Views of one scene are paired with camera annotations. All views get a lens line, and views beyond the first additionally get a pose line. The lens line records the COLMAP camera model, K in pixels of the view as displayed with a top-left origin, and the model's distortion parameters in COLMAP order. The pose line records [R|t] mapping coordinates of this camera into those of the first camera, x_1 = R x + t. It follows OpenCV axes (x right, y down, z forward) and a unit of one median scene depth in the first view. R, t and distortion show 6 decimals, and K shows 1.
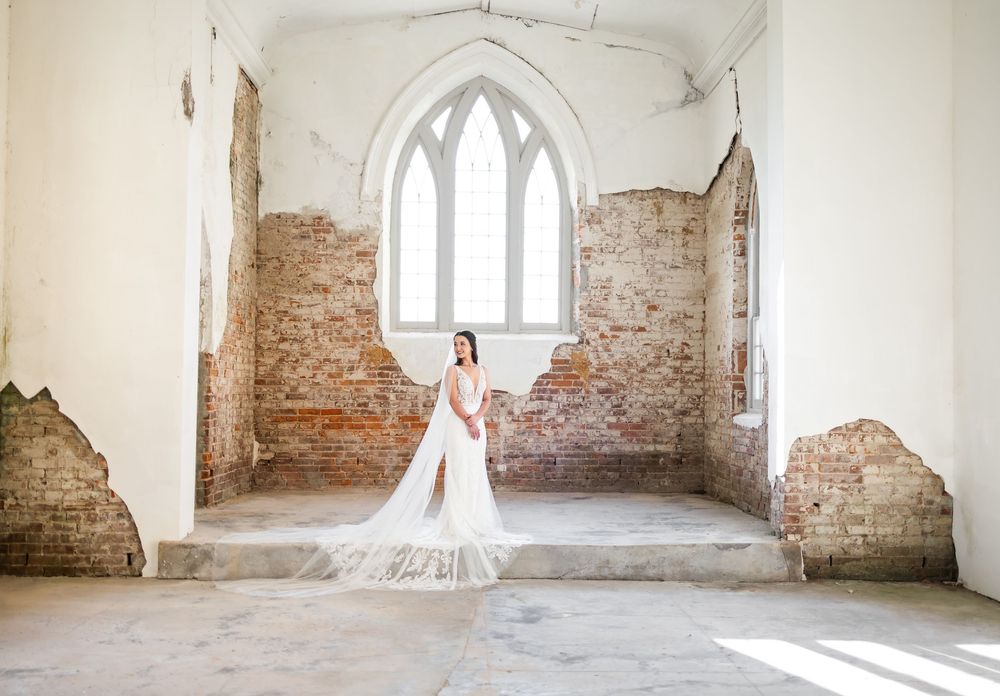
lens RADIAL K [[1021.3, 0, 526.9], [0, 1021.3, 345.1], [0, 0, 1]] dist [-0.025858, 0.001021]
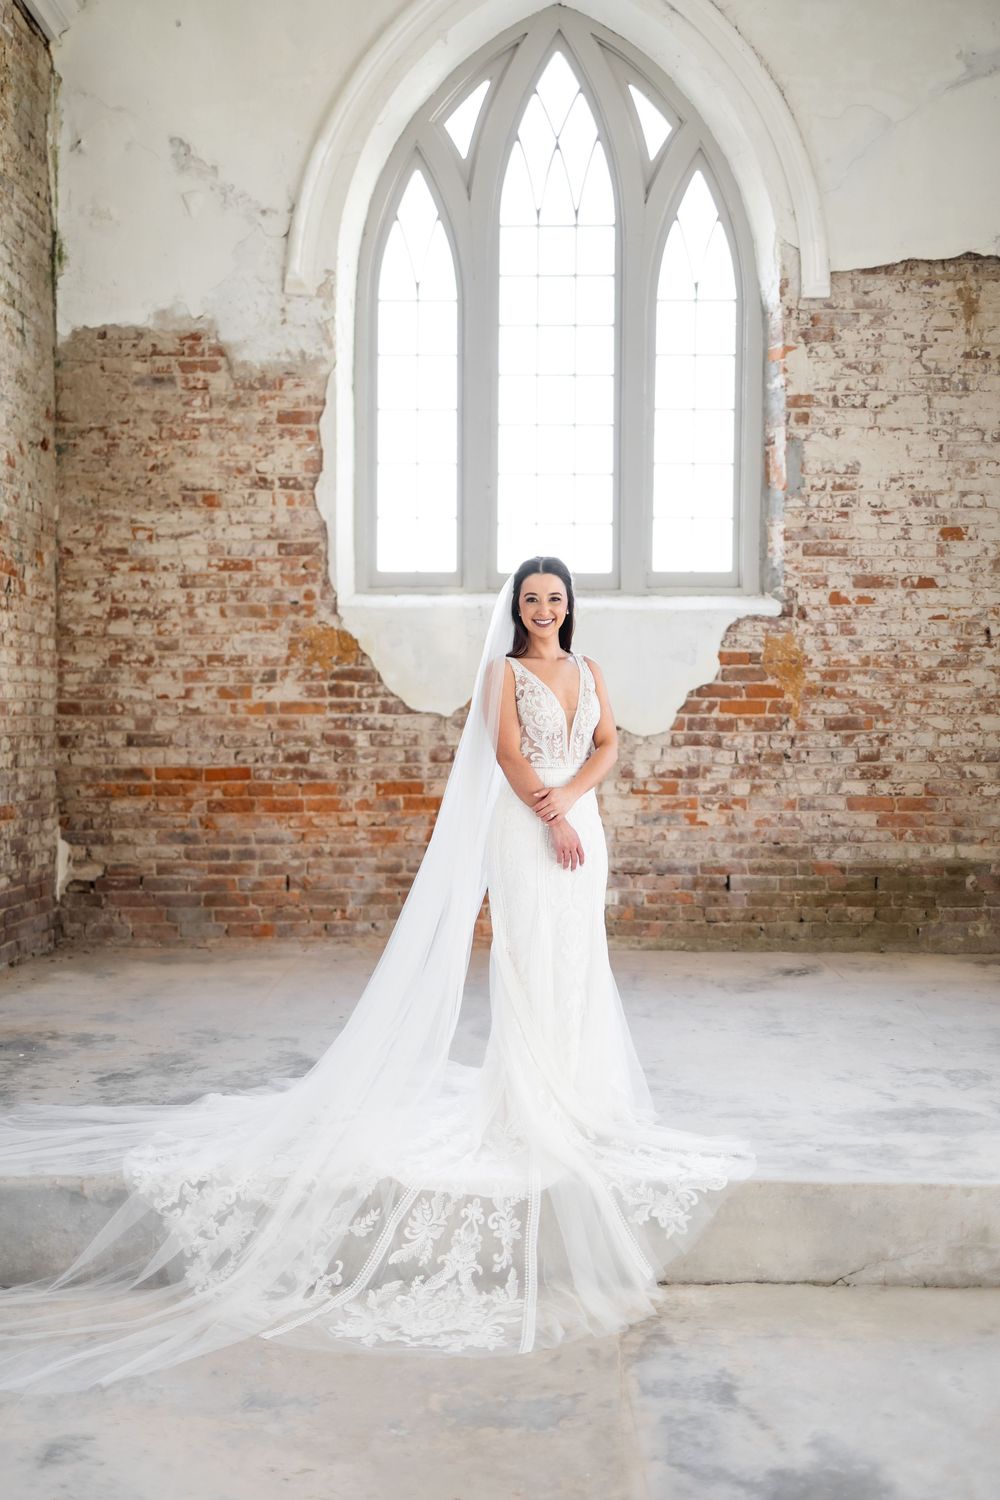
lens RADIAL K [[1531.5, 0, 500.0], [0, 1531.5, 731.1], [0, 0, 1]] dist [-0.175627, 0.002576]
pose [[0.998388, -0.005408, -0.056506, -0.034875], [0.008214, 0.998738, 0.049546, 0.014786], [0.056167, -0.049930, 0.997172, 0.347579]]
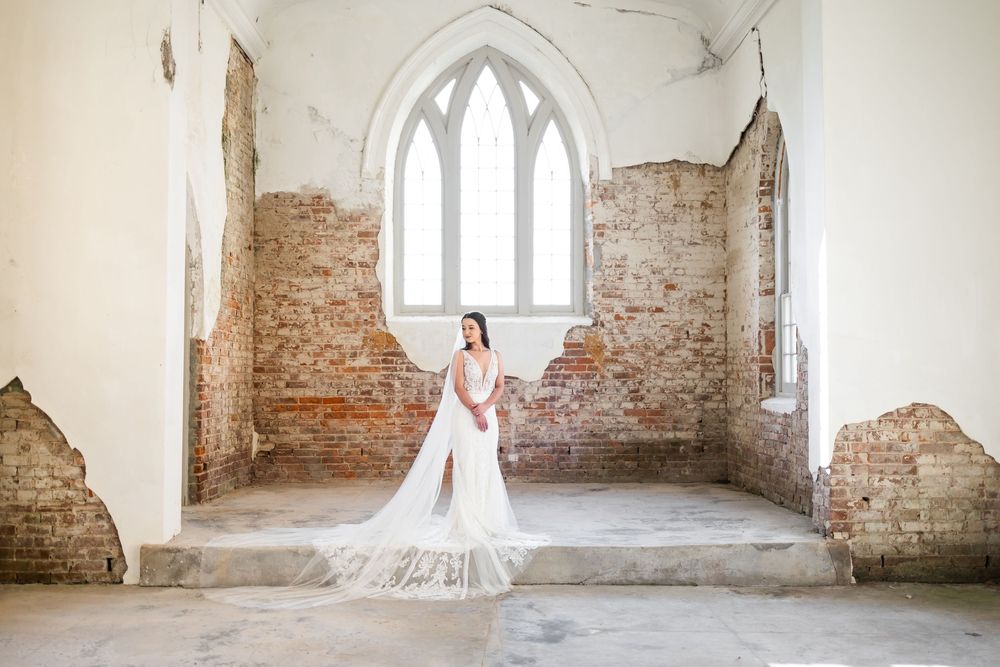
lens RADIAL K [[984.9, 0, 505.9], [0, 984.9, 320.2], [0, 0, 1]] dist [-0.067279, -0.003526]
pose [[0.999610, -0.011956, -0.025234, -0.006804], [0.011645, 0.999855, -0.012446, 0.003879], [0.025380, 0.012148, 0.999604, 0.087310]]
